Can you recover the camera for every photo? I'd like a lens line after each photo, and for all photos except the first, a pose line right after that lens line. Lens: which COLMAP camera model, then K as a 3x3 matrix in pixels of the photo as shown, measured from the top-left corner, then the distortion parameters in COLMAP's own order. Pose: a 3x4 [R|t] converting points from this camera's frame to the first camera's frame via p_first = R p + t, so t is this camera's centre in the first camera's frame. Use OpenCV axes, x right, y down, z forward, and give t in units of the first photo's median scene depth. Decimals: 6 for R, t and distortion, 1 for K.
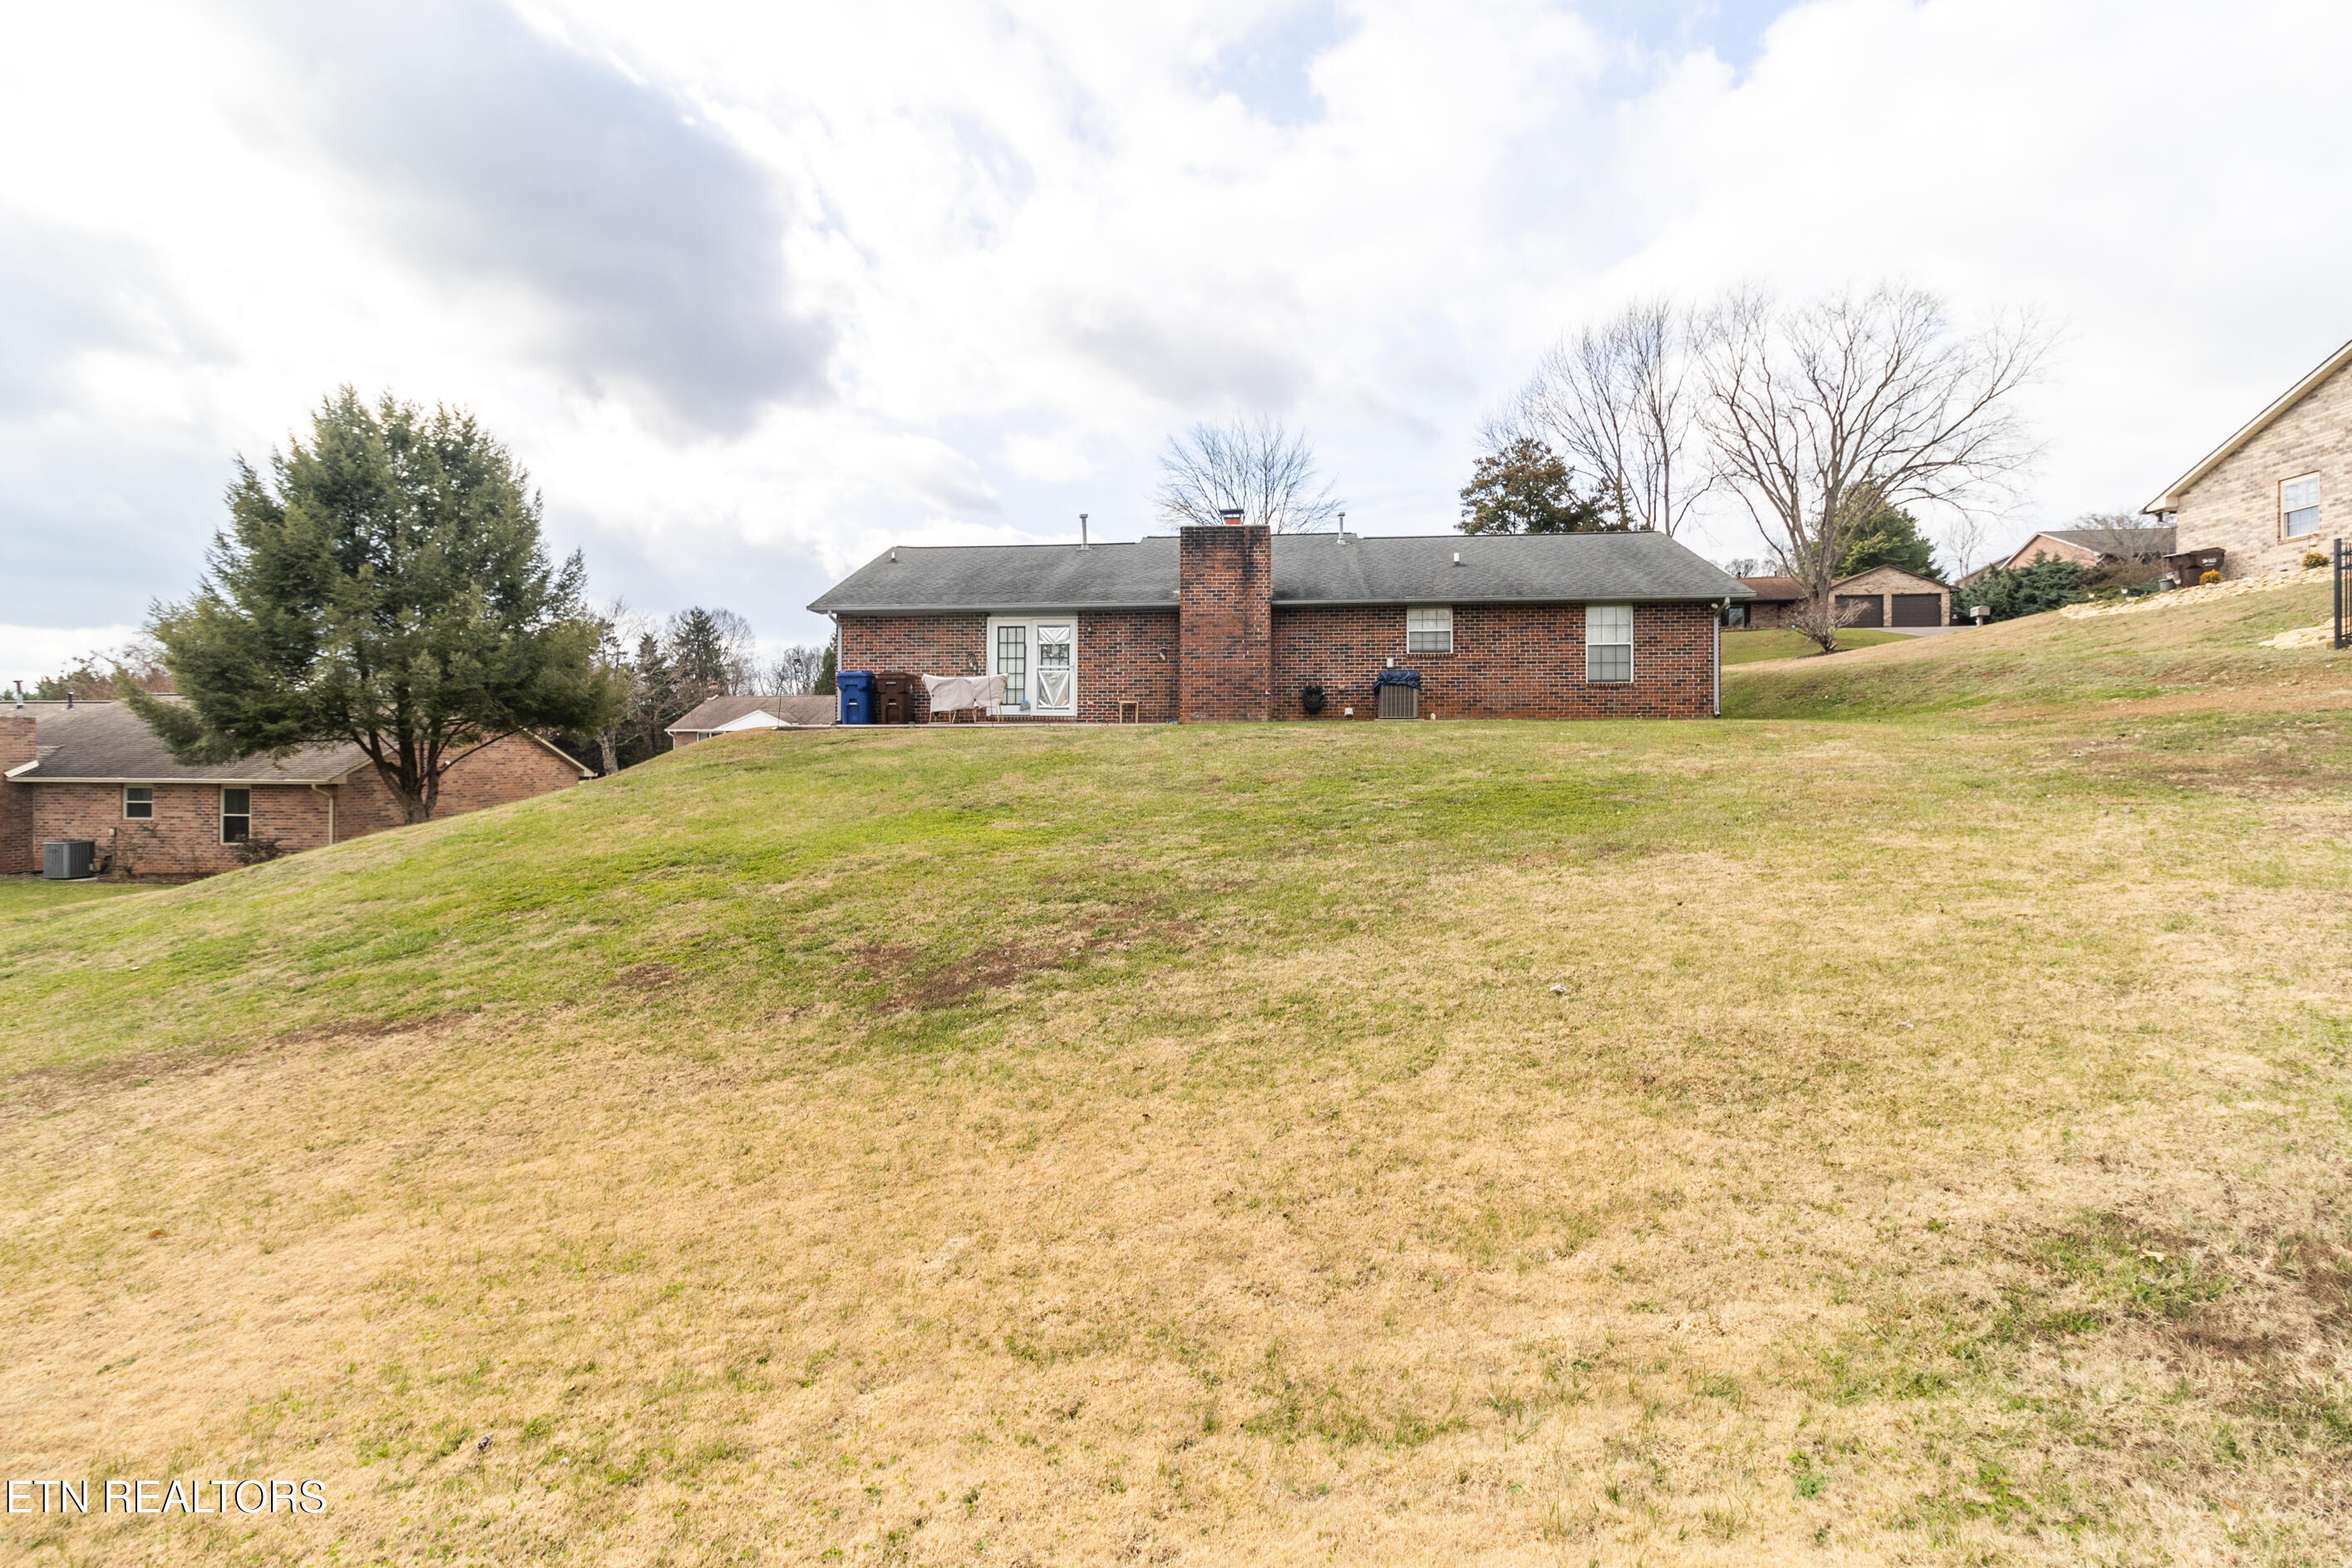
lens RADIAL K [[1080.8, 0, 1166.8], [0, 1080.8, 738.6], [0, 0, 1]] dist [0.004004, 0.000300]
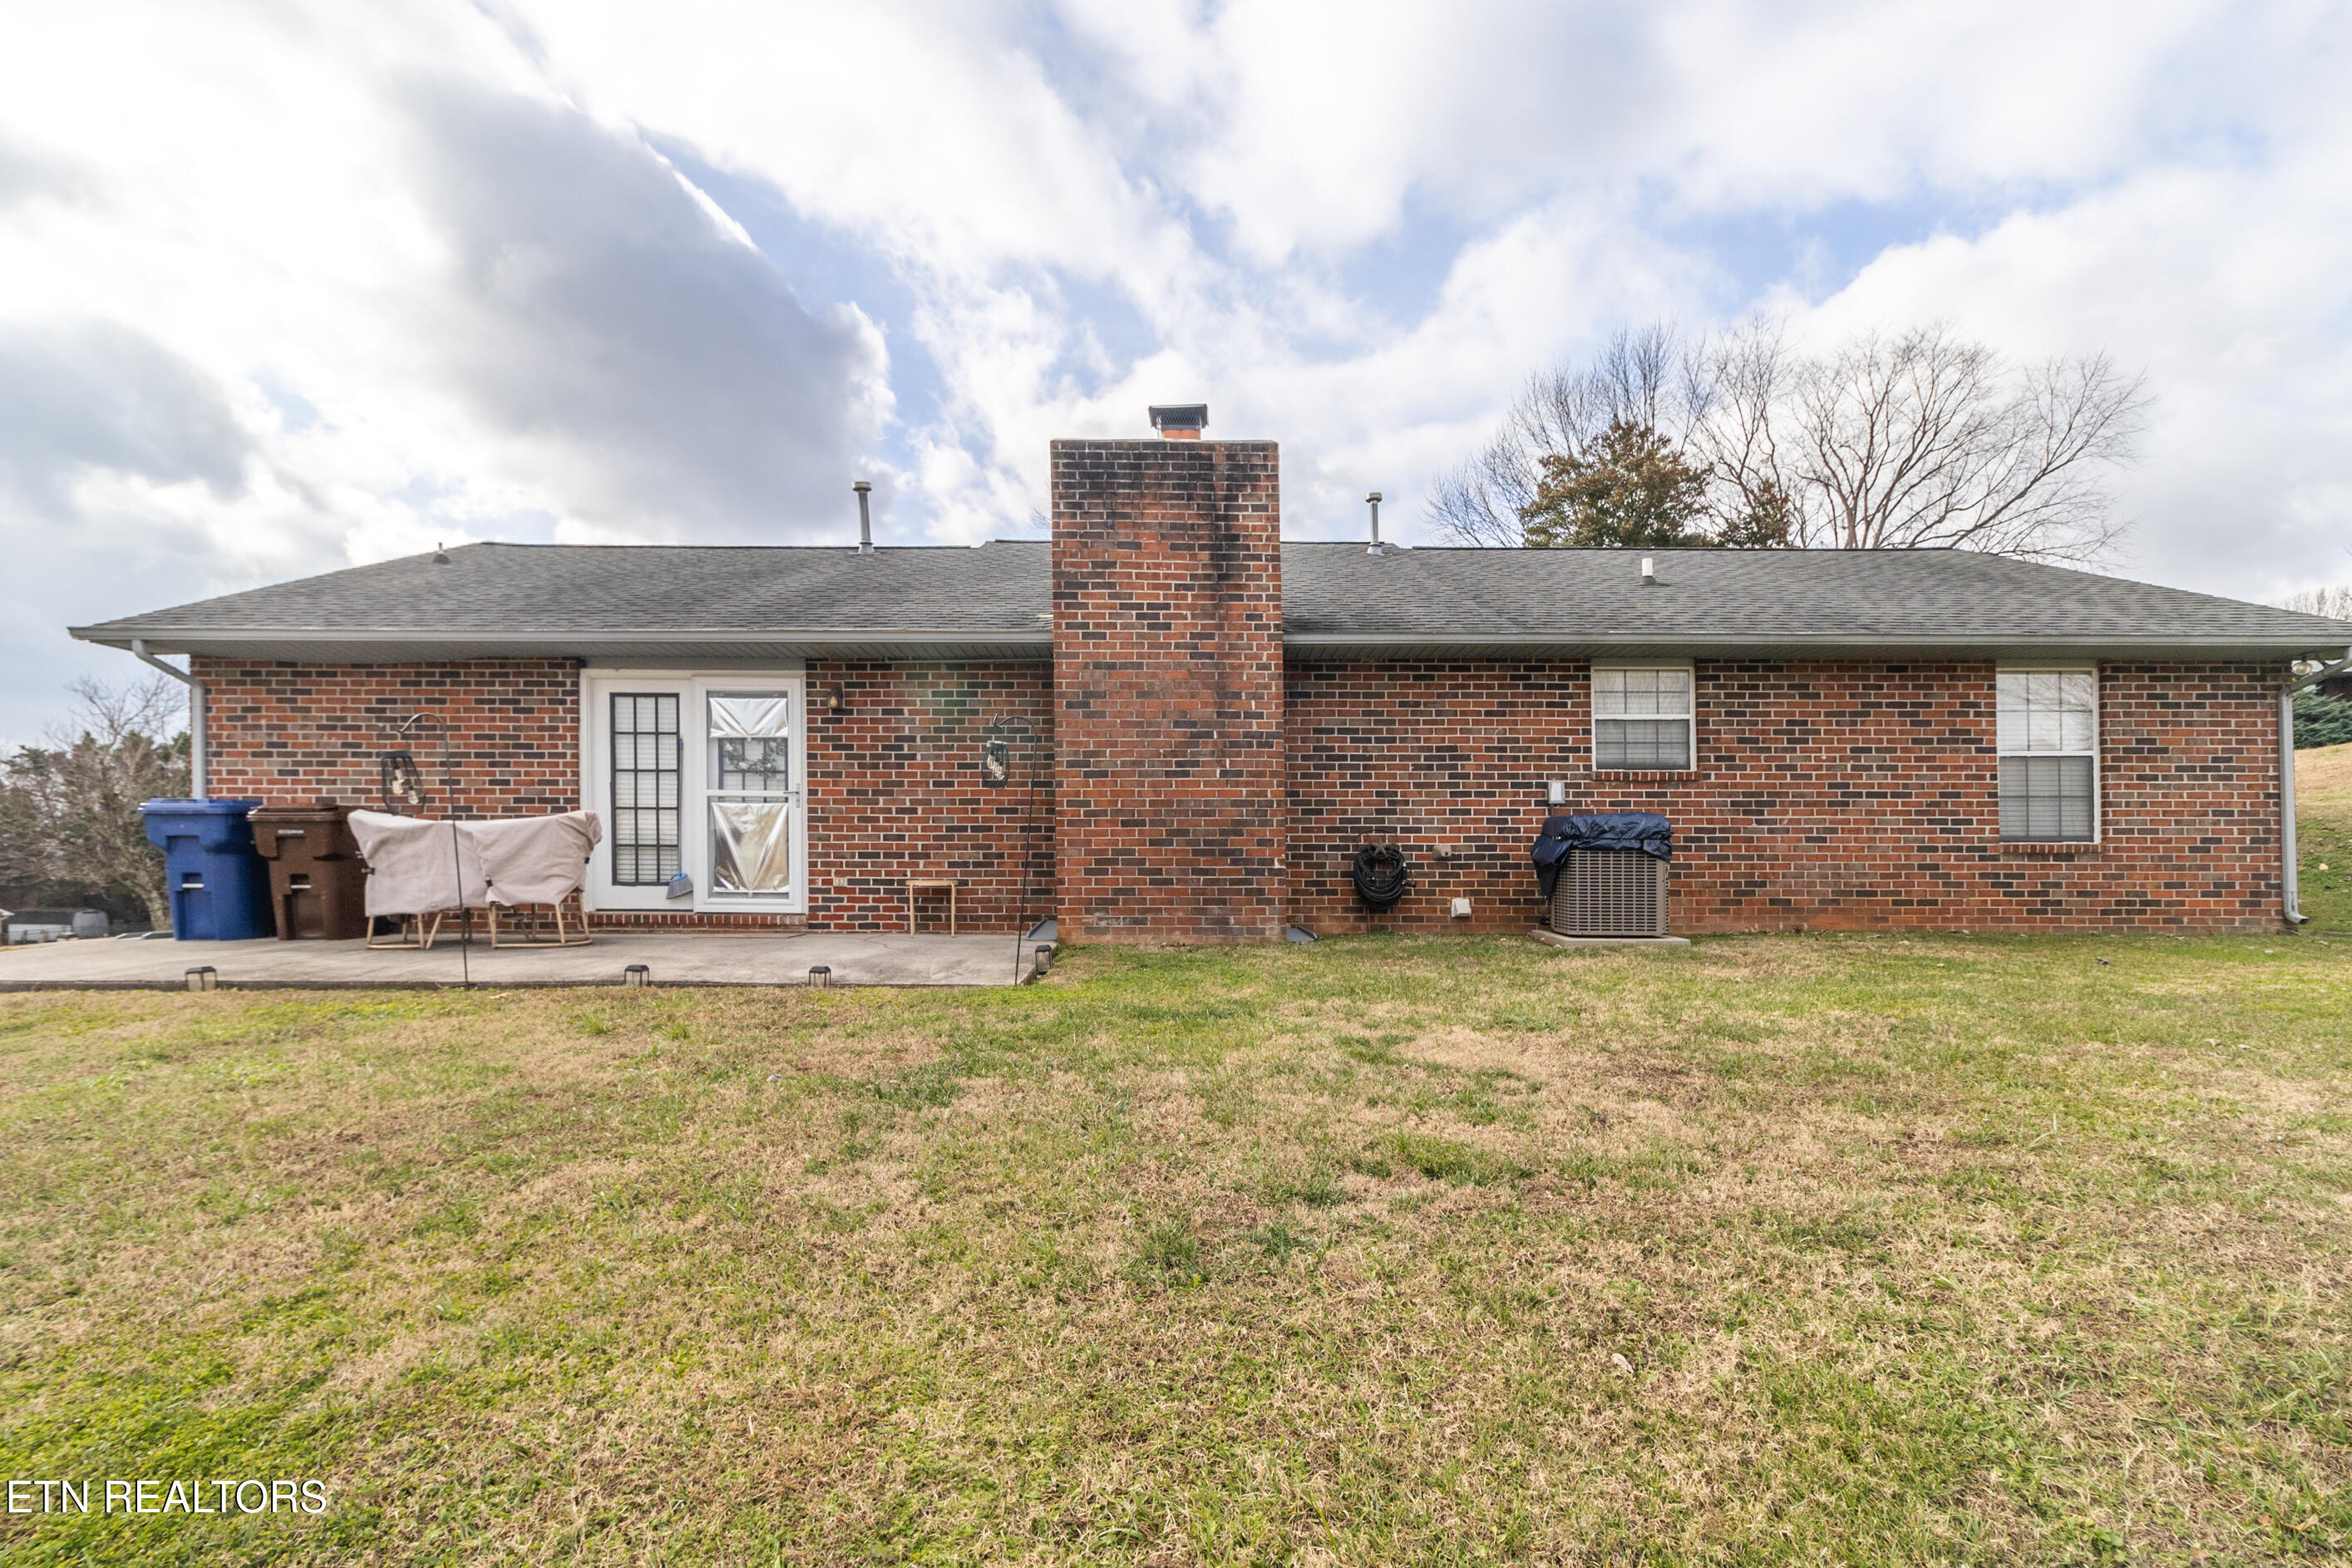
lens RADIAL K [[1119.3, 0, 1196.1], [0, 1119.3, 873.5], [0, 0, 1]] dist [0.004770, -0.000097]
pose [[0.991557, 0.000031, 0.129669, 0.009525], [-0.001738, 0.999913, 0.013055, -0.043493], [-0.129657, -0.013171, 0.991471, 0.580395]]
